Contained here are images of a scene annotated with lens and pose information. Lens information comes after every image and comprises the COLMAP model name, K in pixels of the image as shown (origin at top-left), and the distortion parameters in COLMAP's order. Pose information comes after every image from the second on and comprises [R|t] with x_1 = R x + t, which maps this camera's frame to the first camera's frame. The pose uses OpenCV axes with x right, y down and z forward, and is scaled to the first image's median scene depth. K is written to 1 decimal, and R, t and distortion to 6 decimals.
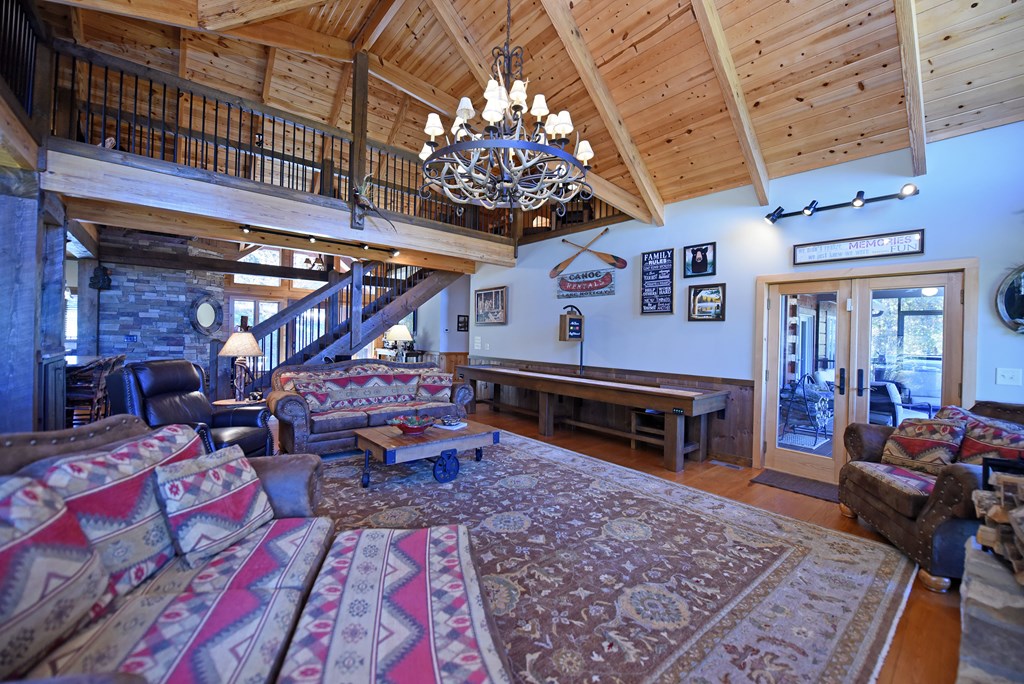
lens RADIAL K [[410.7, 0, 515.6], [0, 410.7, 335.7], [0, 0, 1]] dist [-0.015378, -0.000326]
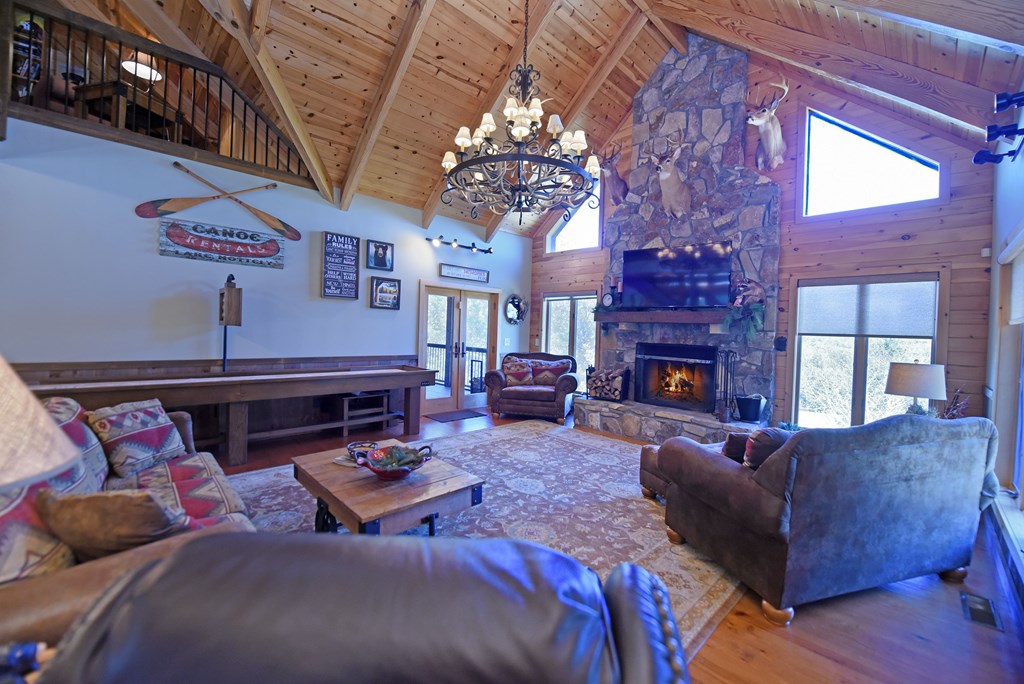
lens RADIAL K [[410.7, 0, 515.5], [0, 410.7, 338.7], [0, 0, 1]] dist [-0.015378, -0.000326]
pose [[-0.067765, -0.051397, 0.996377, -0.733122], [-0.039353, 0.998033, 0.048806, -0.022114], [-0.996925, -0.035903, -0.069655, 0.688795]]
